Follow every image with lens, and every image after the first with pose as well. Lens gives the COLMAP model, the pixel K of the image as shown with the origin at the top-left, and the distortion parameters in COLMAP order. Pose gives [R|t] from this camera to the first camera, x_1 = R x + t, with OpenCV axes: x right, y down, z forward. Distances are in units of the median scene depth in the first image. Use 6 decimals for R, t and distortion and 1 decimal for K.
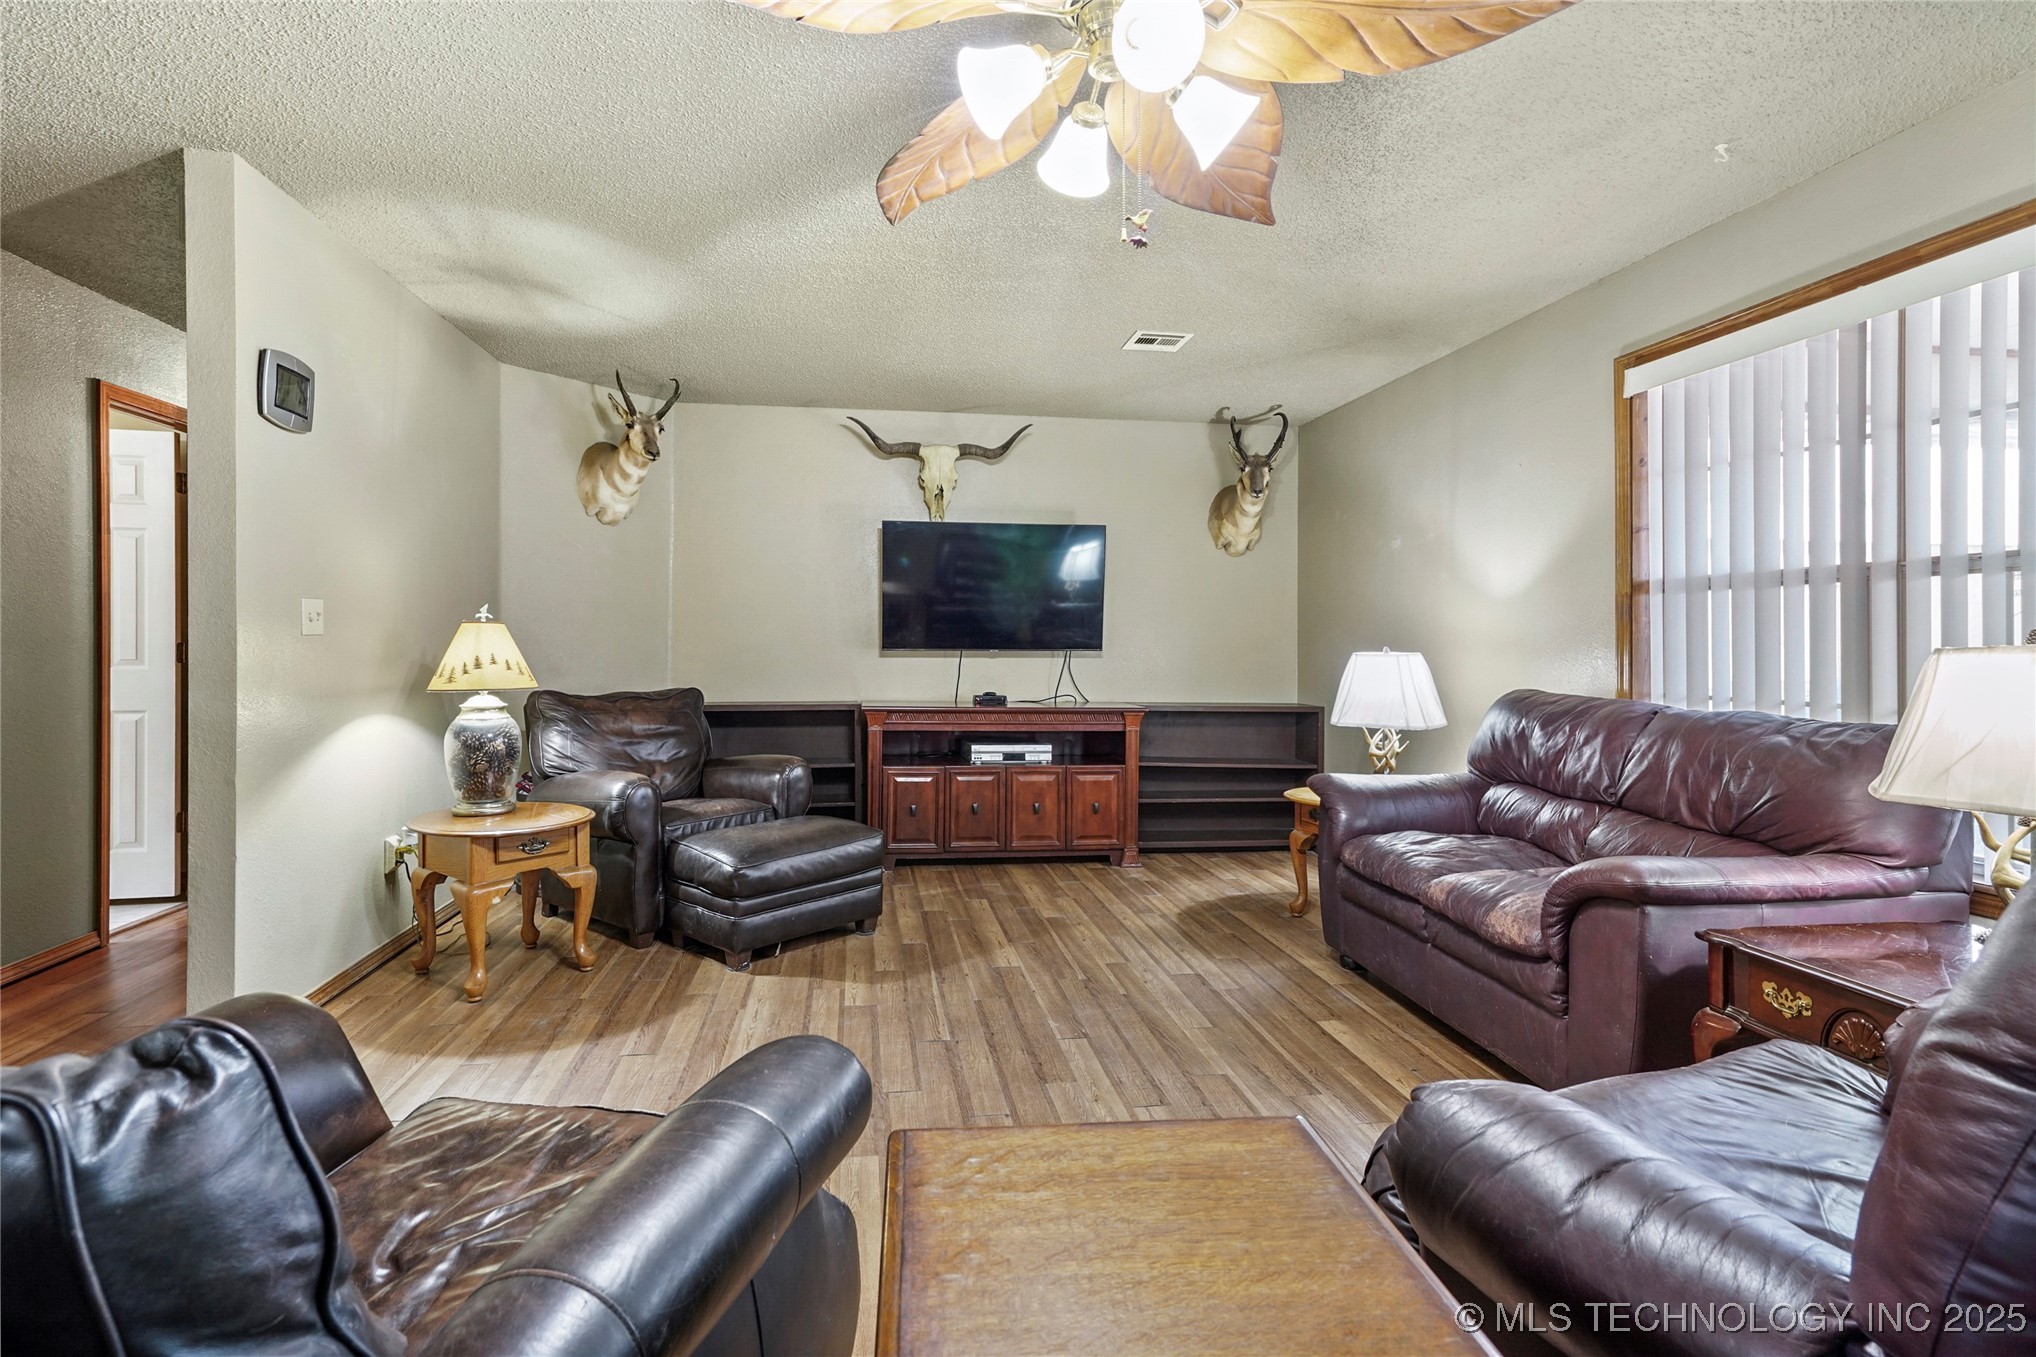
lens RADIAL K [[972.9, 0, 1015.7], [0, 972.9, 659.7], [0, 0, 1]] dist [-0.000524, -0.000120]
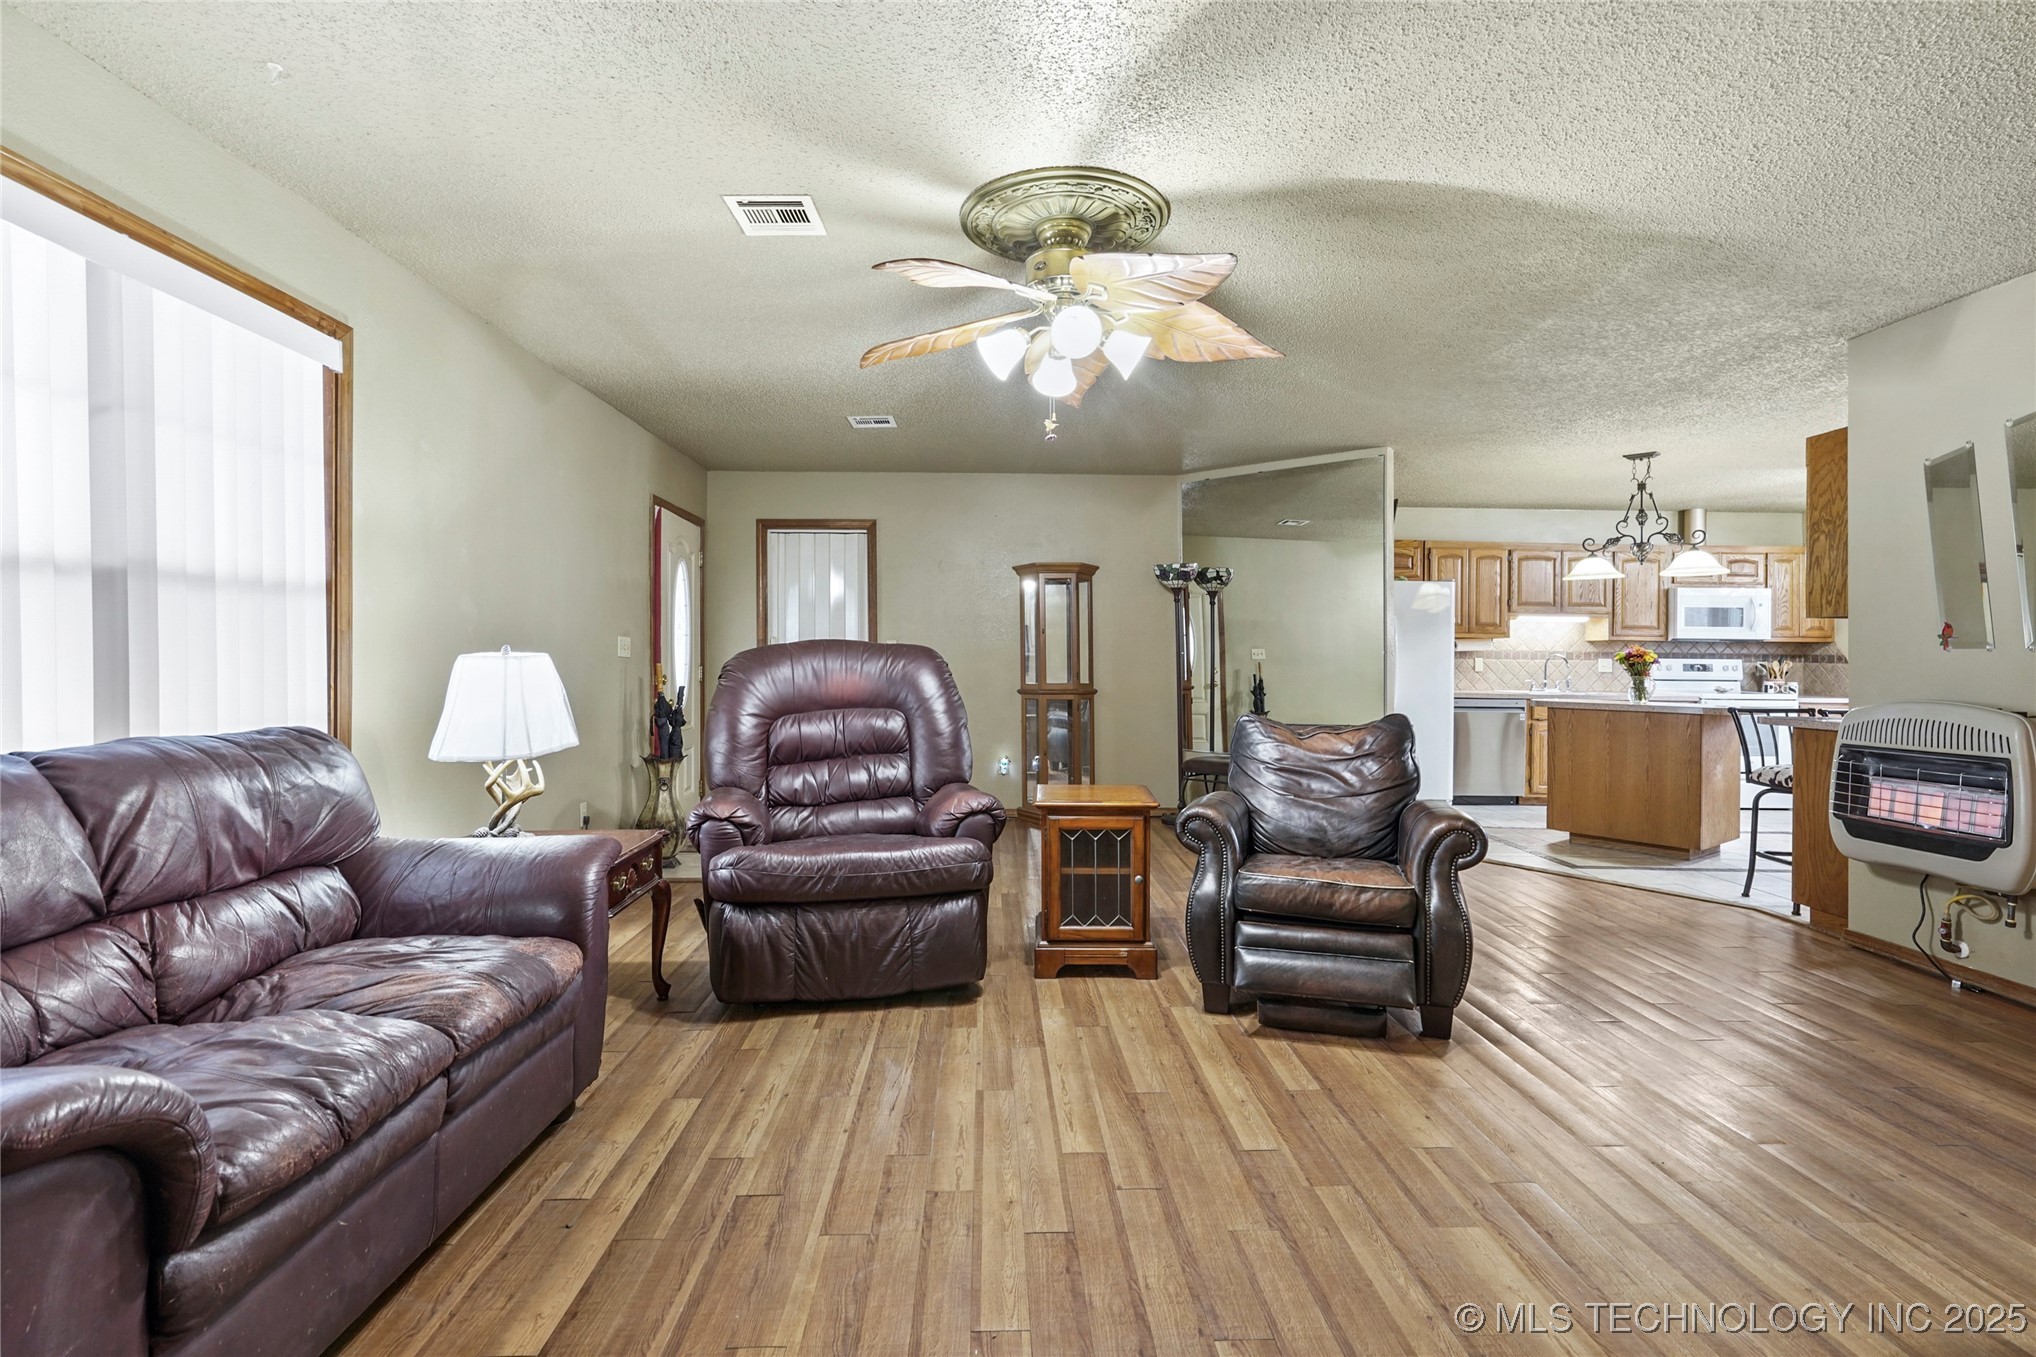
lens RADIAL K [[972.9, 0, 1016.4], [0, 972.9, 670.1], [0, 0, 1]] dist [-0.000524, -0.000120]
pose [[-0.992282, -0.009422, 0.123646, -0.019250], [-0.007519, 0.999846, 0.015848, -0.018045], [-0.123776, 0.014796, -0.992200, 1.668443]]
